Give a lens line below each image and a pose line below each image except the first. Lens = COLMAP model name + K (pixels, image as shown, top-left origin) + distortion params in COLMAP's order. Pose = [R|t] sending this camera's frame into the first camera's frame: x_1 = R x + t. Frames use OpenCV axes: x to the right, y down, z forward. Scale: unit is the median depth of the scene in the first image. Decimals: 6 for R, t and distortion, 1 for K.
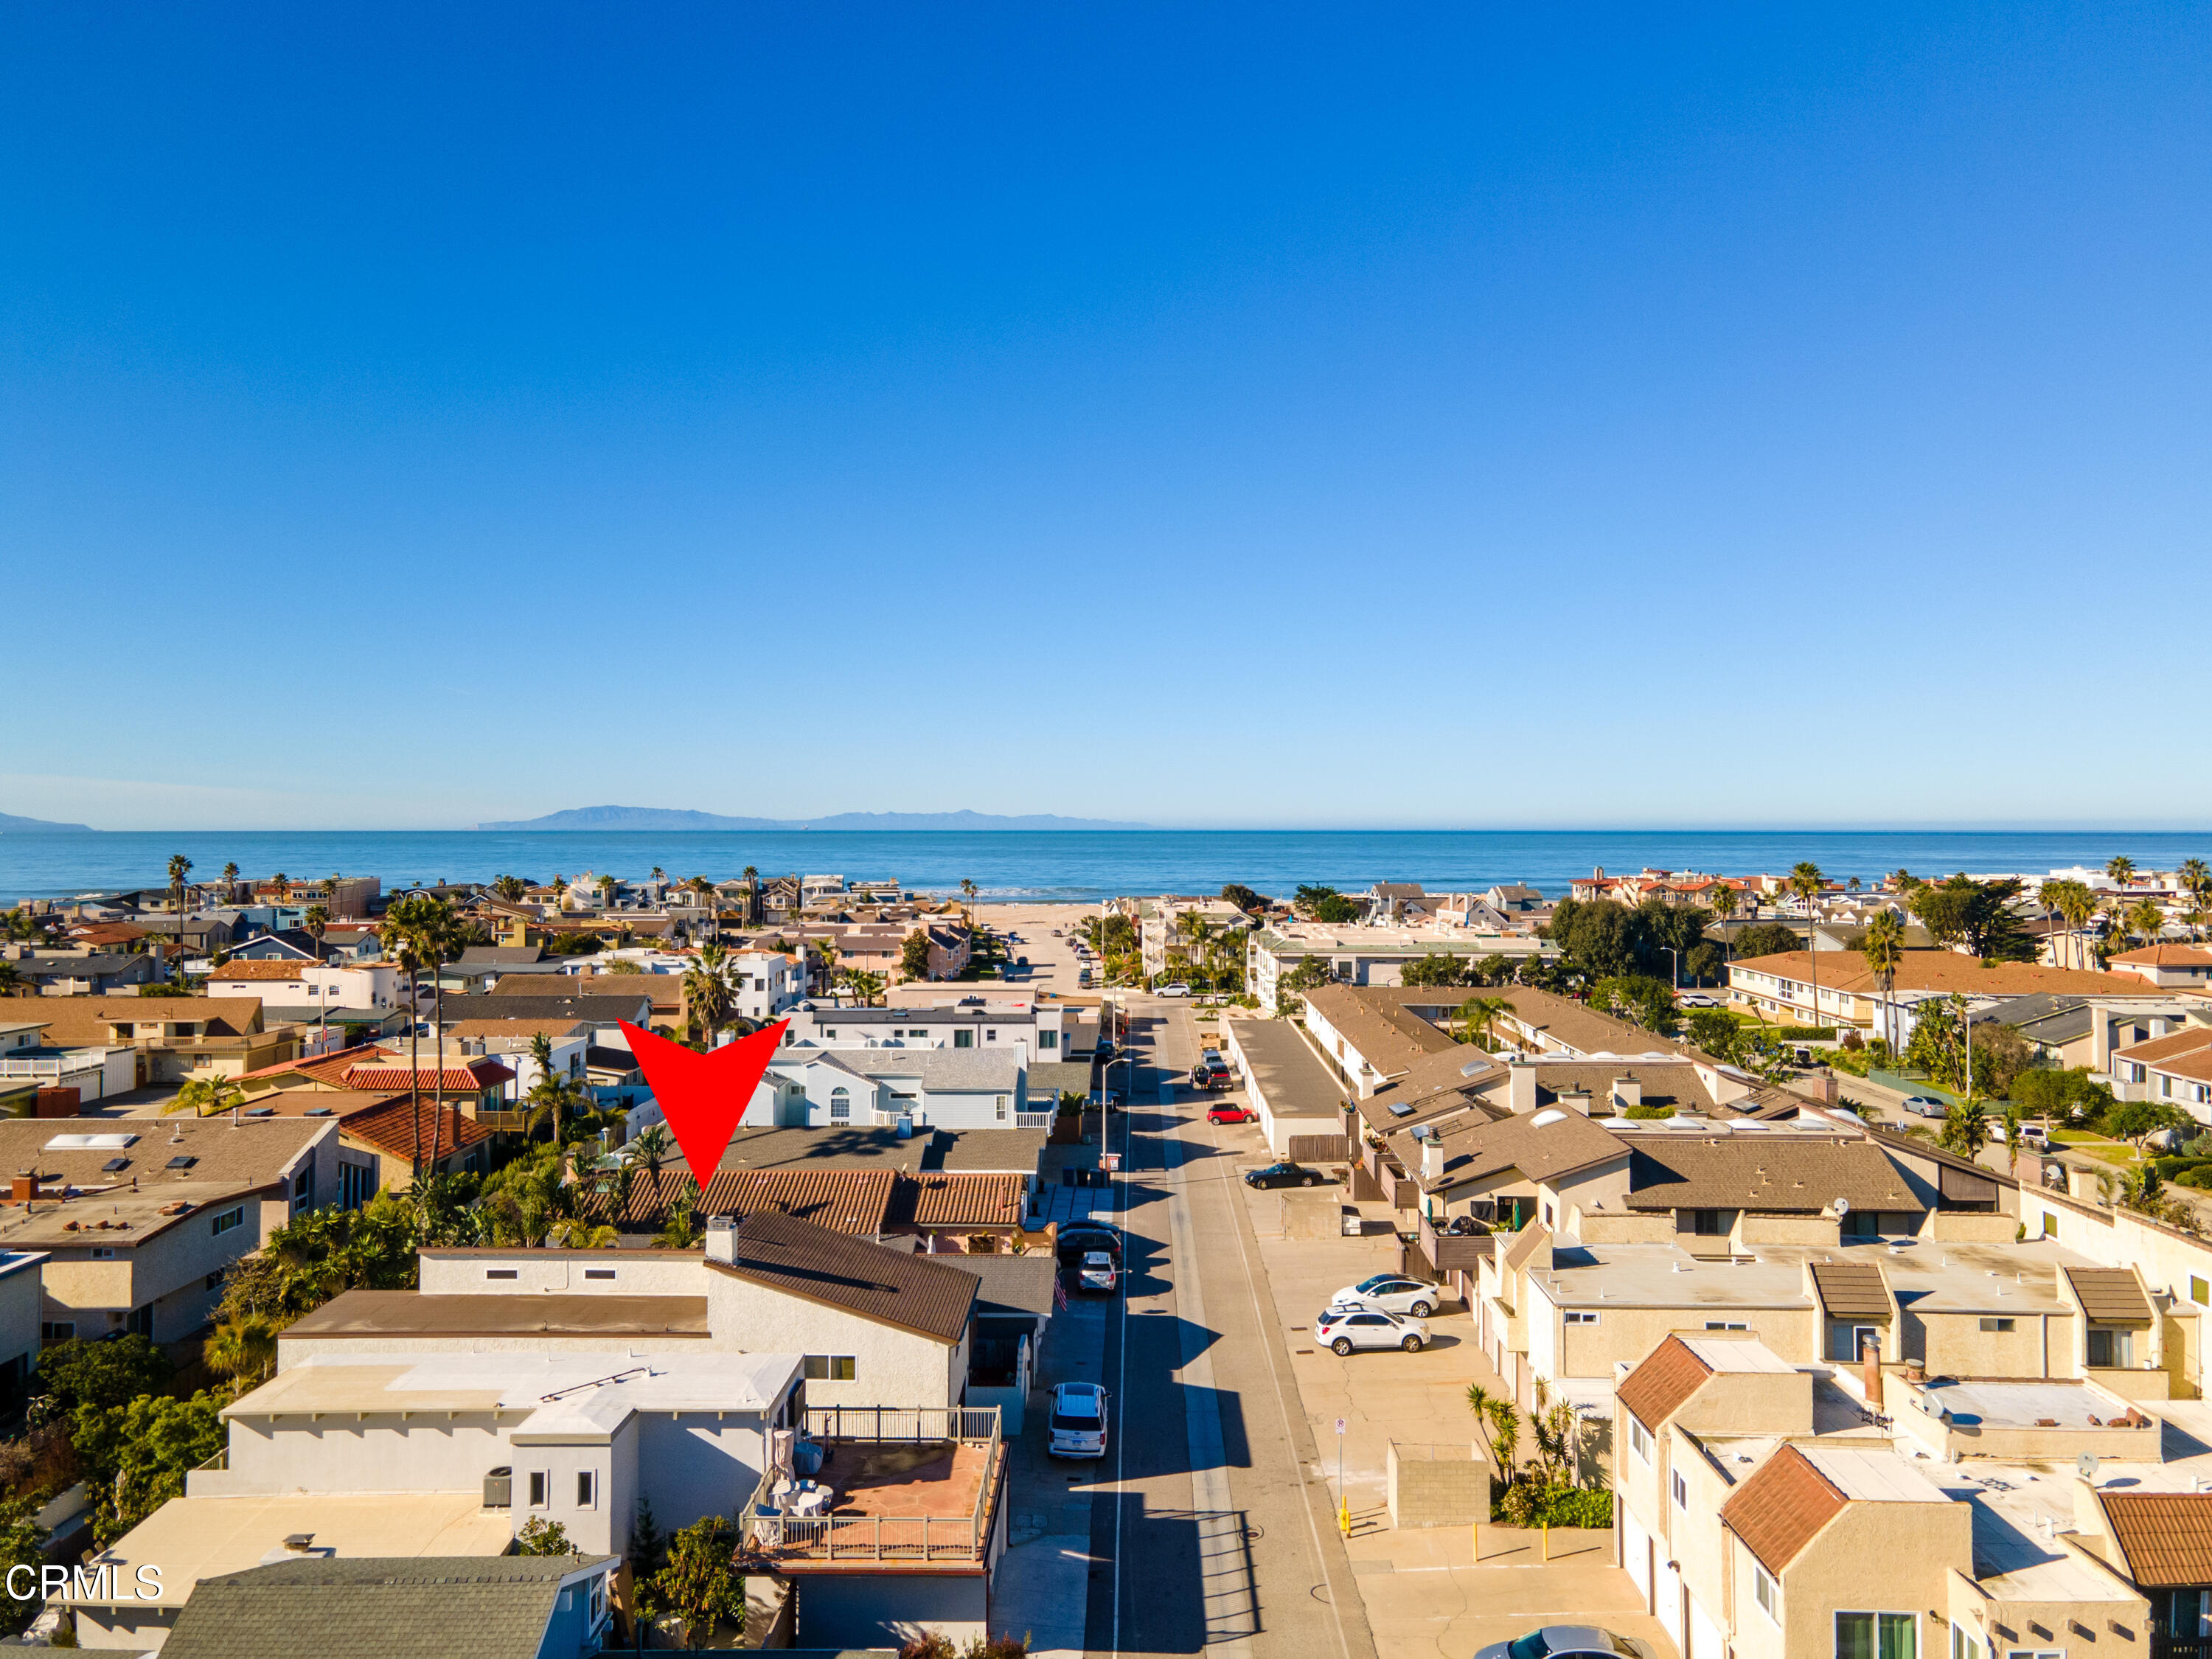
lens RADIAL K [[1630.2, 0, 1094.5], [0, 1630.2, 831.3], [0, 0, 1]] dist [0.035031, 0.005290]
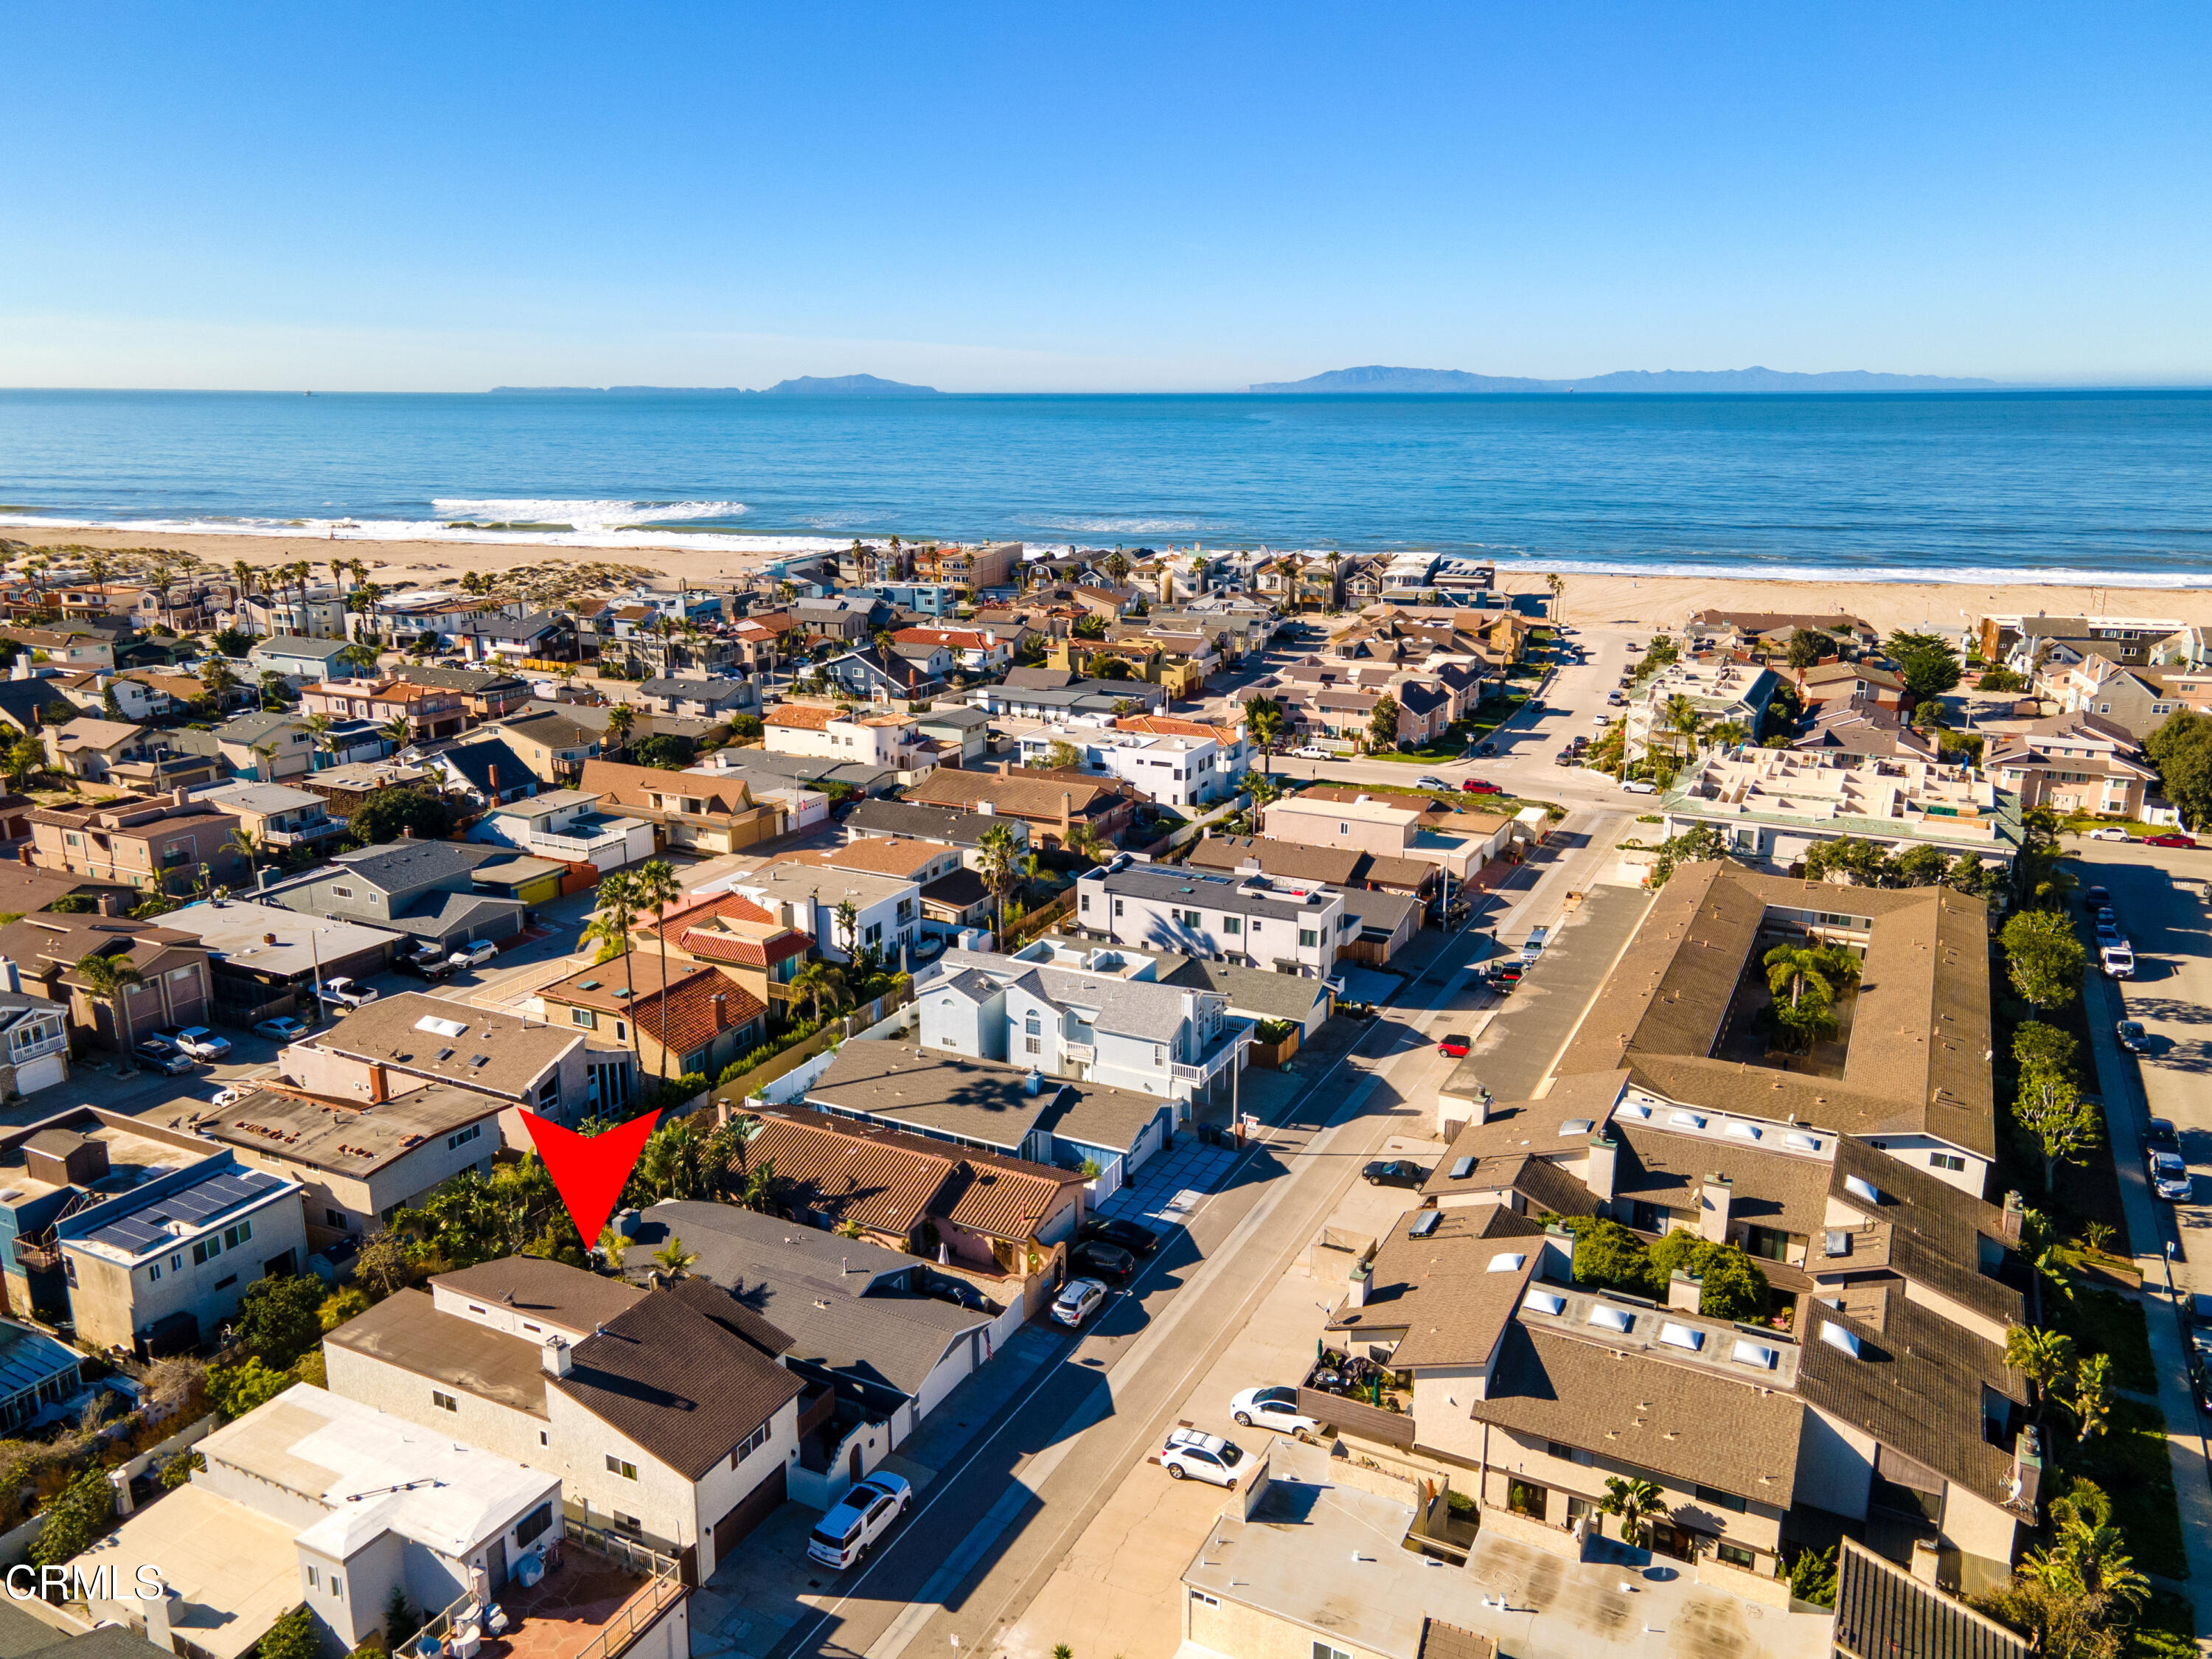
lens RADIAL K [[1612.6, 0, 1099.8], [0, 1612.6, 827.9], [0, 0, 1]] dist [0.031653, 0.030140]
pose [[0.901890, 0.115026, -0.416370, 0.334835], [-0.003993, 0.966074, 0.258236, -0.252199], [0.431948, -0.231238, 0.871751, 0.084230]]
